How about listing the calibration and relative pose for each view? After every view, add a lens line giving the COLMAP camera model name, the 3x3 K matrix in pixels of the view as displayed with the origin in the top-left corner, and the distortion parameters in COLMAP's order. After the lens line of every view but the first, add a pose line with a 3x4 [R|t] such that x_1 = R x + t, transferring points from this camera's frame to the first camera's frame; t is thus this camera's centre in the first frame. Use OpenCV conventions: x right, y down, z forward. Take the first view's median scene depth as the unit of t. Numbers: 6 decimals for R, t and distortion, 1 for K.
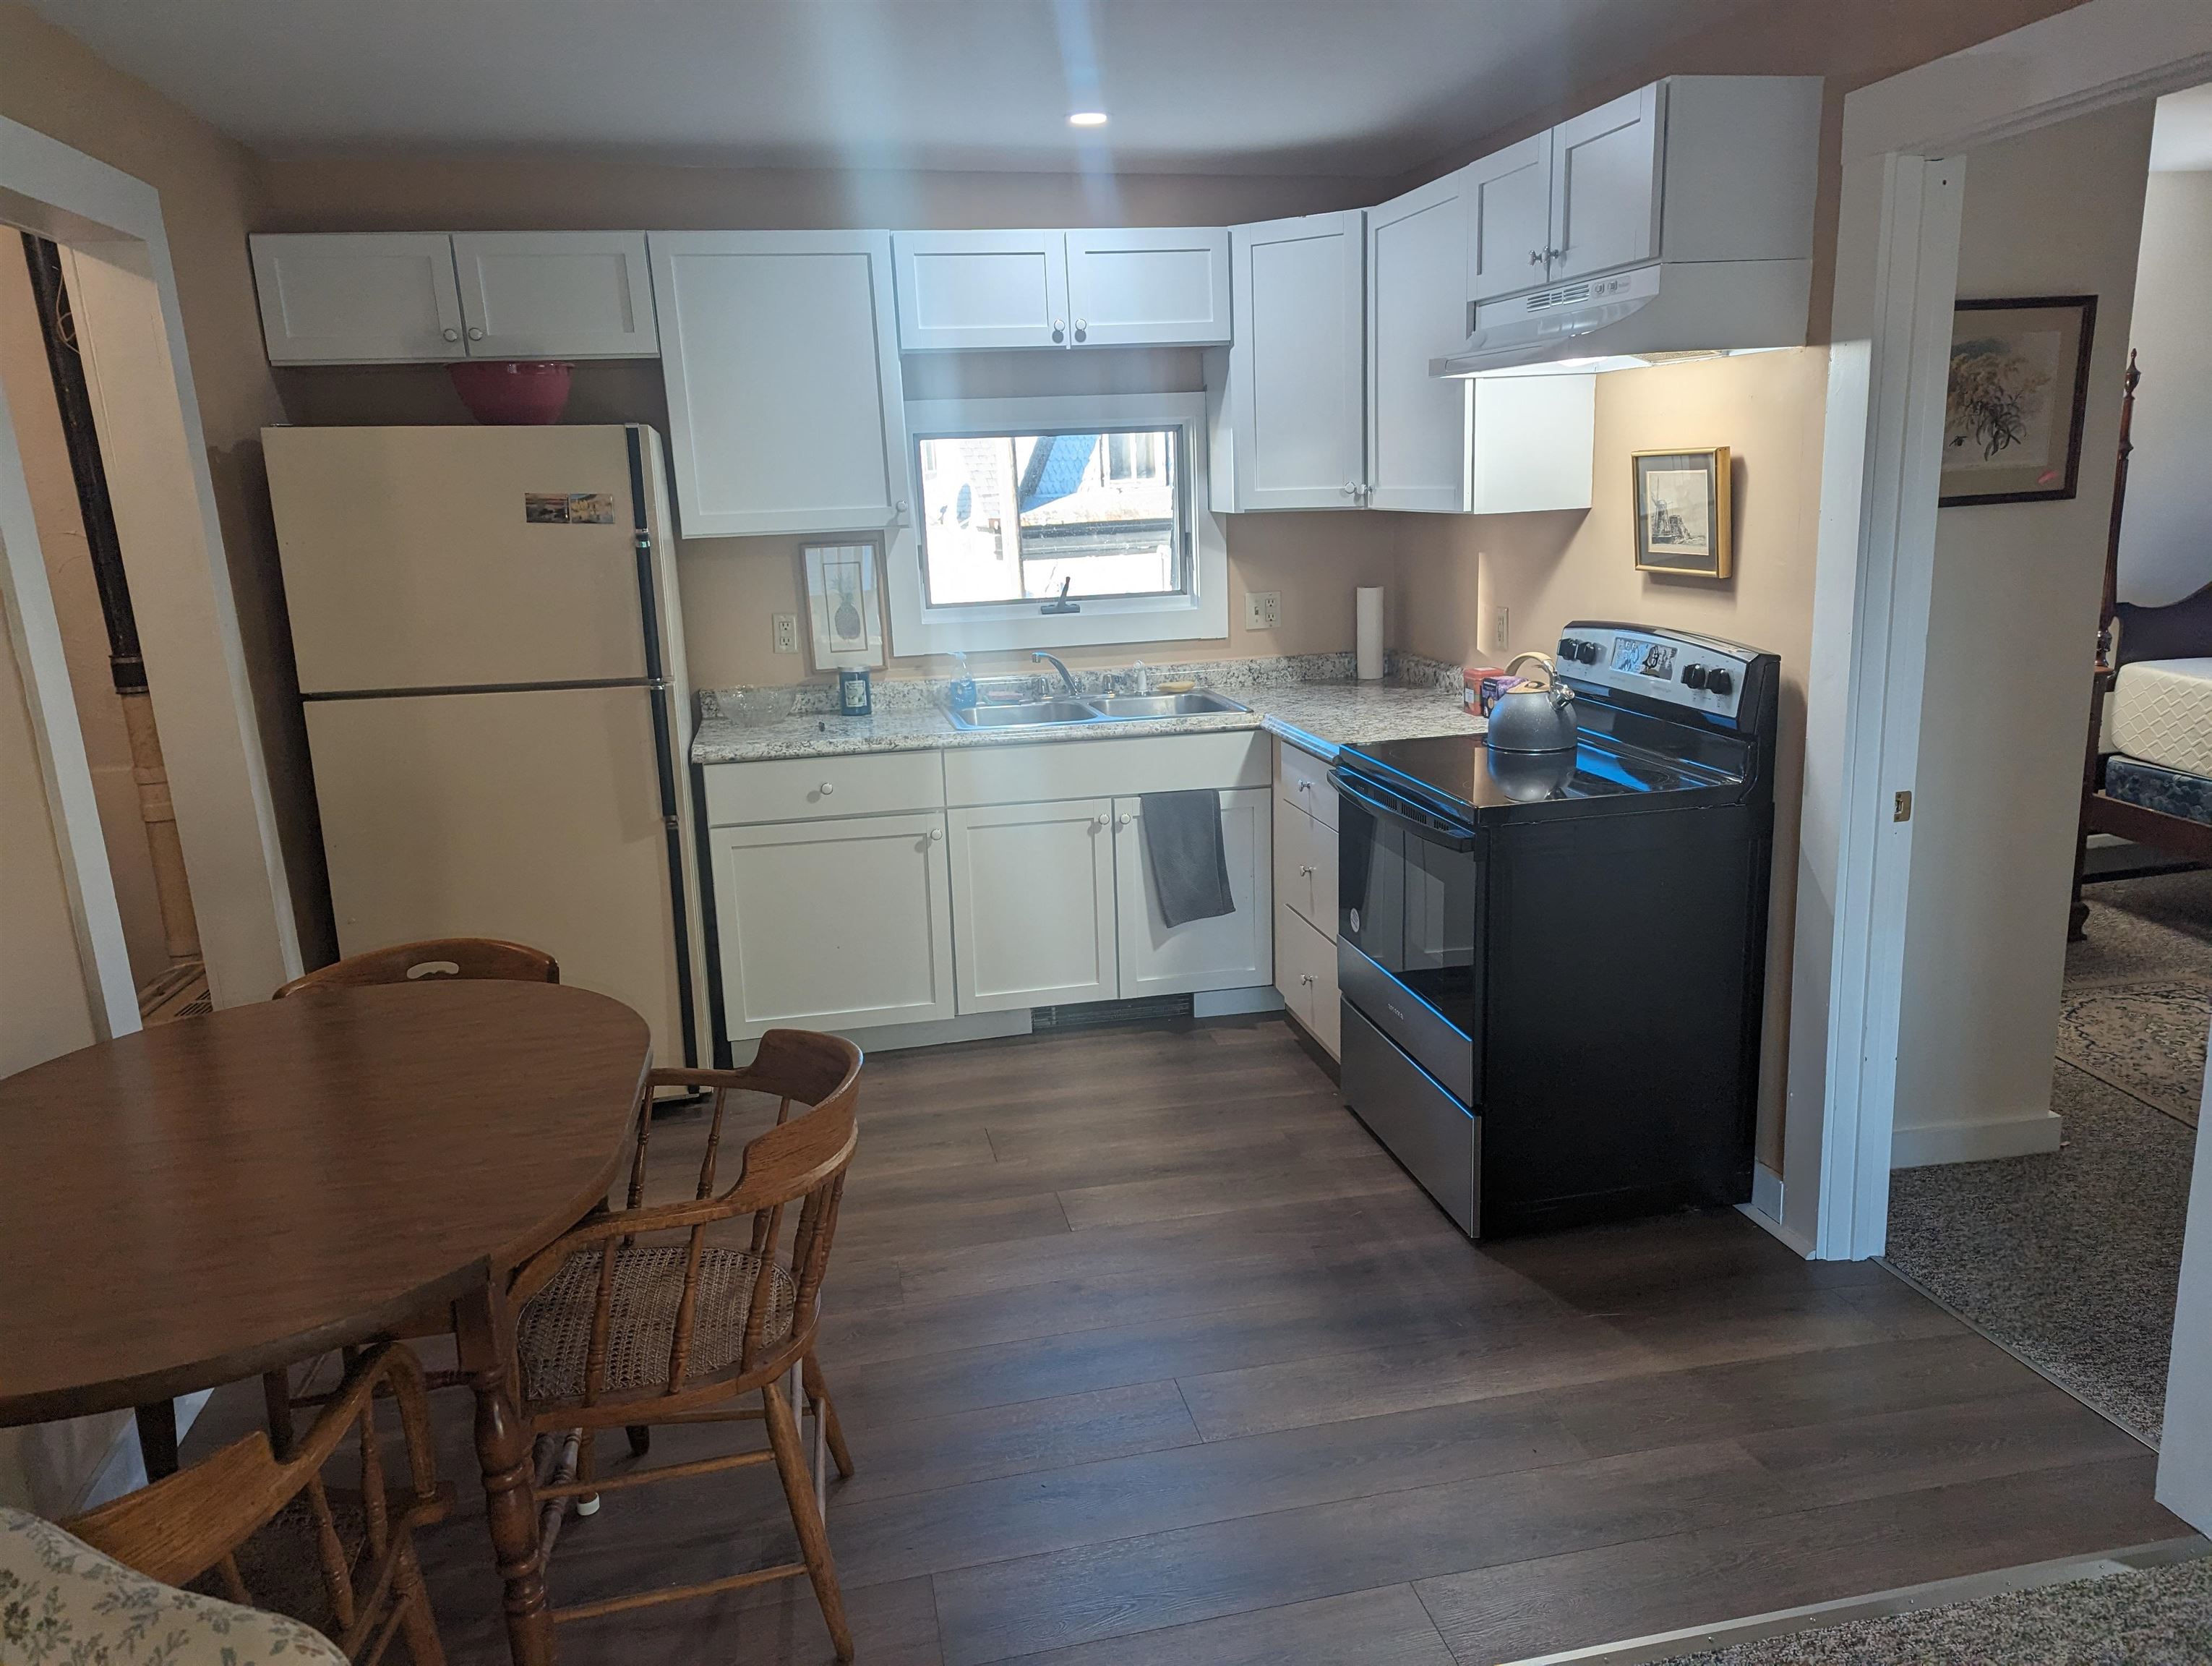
lens RADIAL K [[1553.5, 0, 1101.3], [0, 1553.5, 847.0], [0, 0, 1]] dist [0.070573, -0.052218]
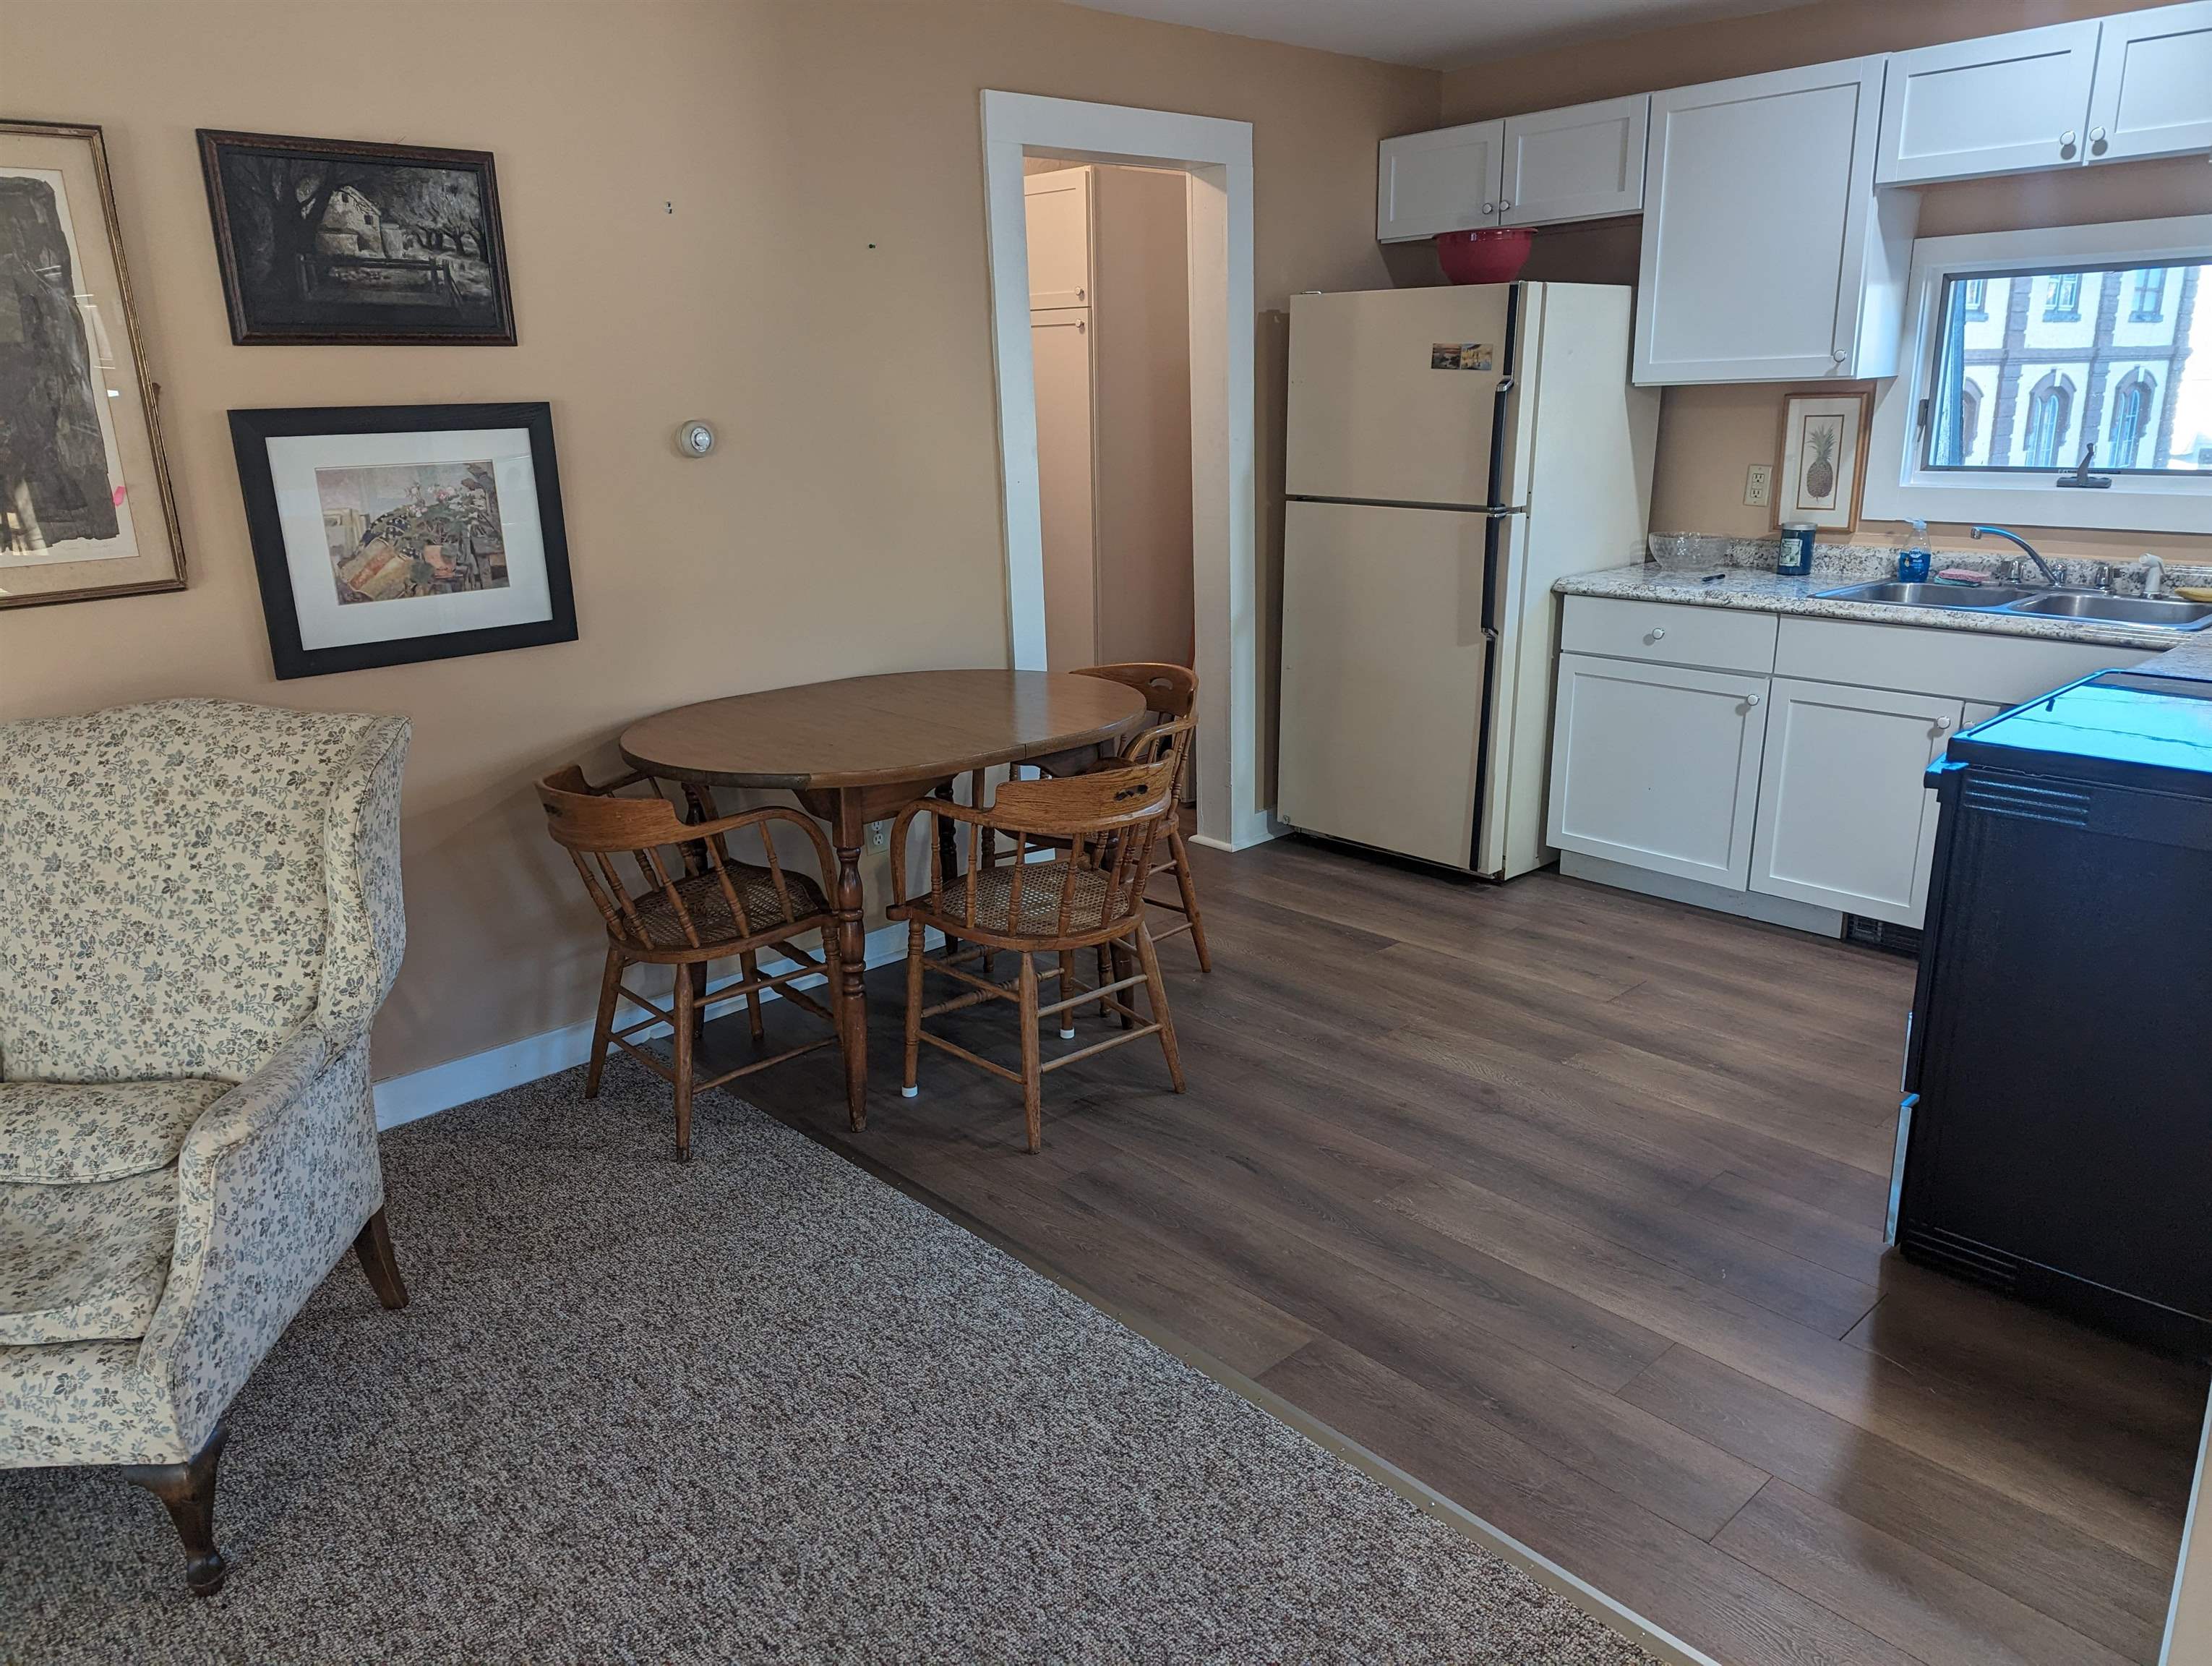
lens RADIAL K [[1553.5, 0, 1101.3], [0, 1553.5, 847.0], [0, 0, 1]] dist [0.070573, -0.052218]
pose [[0.506539, 0.273554, -0.817672, 0.506112], [-0.197482, 0.959935, 0.198811, -0.033871], [0.839297, 0.060770, 0.540266, 0.122450]]
